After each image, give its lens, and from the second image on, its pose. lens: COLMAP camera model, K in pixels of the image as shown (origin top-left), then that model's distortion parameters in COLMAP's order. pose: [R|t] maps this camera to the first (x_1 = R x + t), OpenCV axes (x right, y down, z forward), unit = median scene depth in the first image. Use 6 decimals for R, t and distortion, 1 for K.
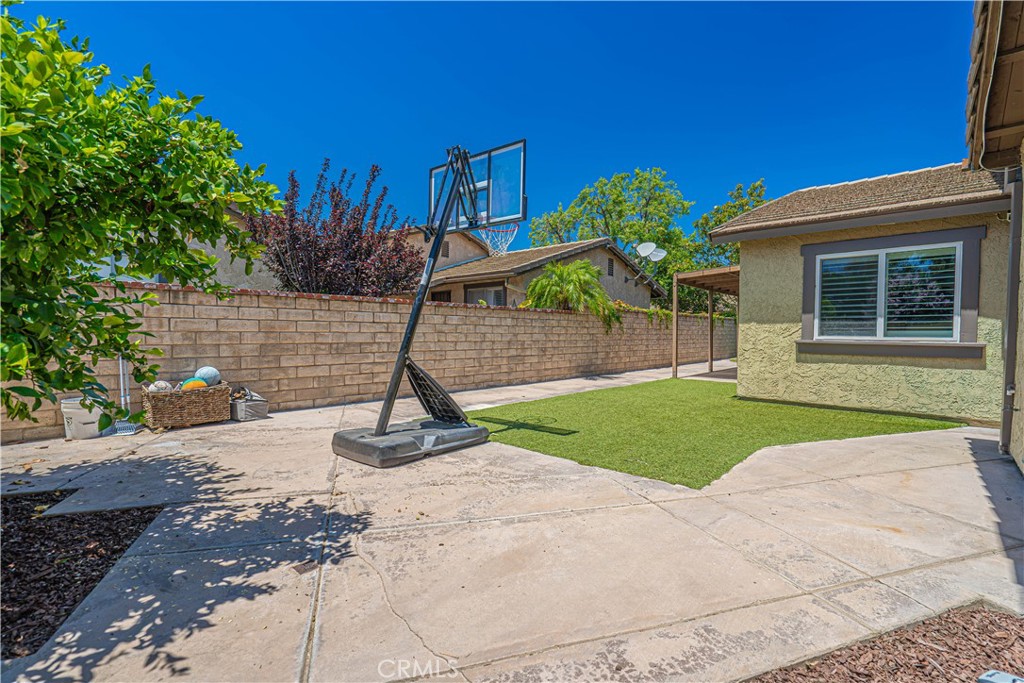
lens RADIAL K [[460.3, 0, 508.9], [0, 460.3, 337.9], [0, 0, 1]] dist [-0.007868, 0.002020]
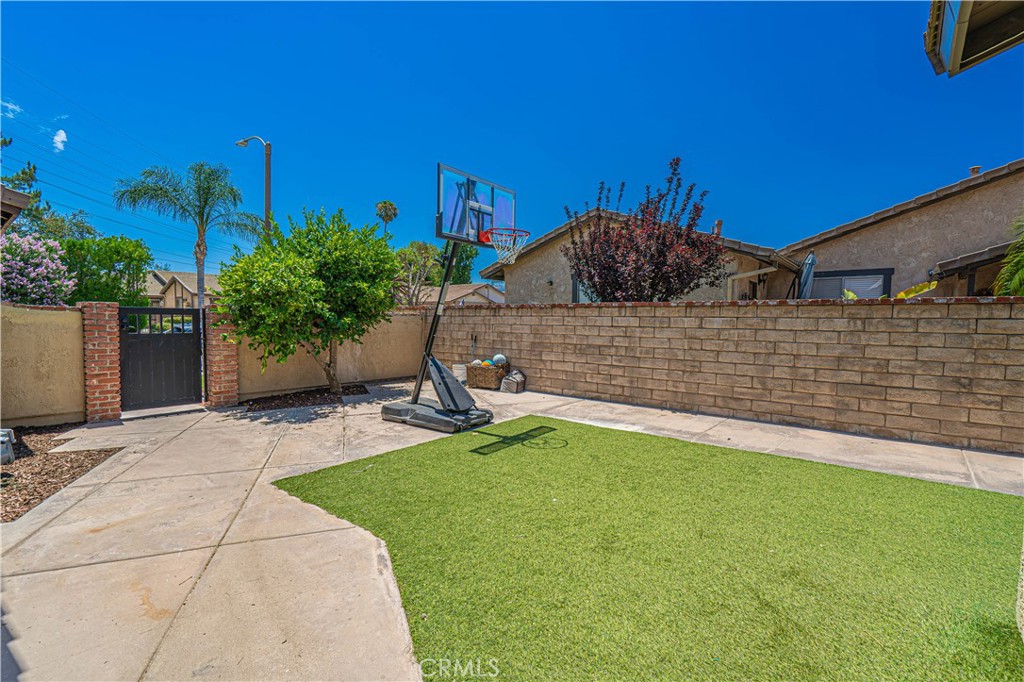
lens RADIAL K [[460.3, 0, 509.2], [0, 460.3, 343.6], [0, 0, 1]] dist [-0.007868, 0.002020]
pose [[0.073447, 0.043770, -0.996338, 0.740825], [-0.022166, 0.998861, 0.042247, -0.034535], [0.997053, 0.018981, 0.074334, 0.706864]]
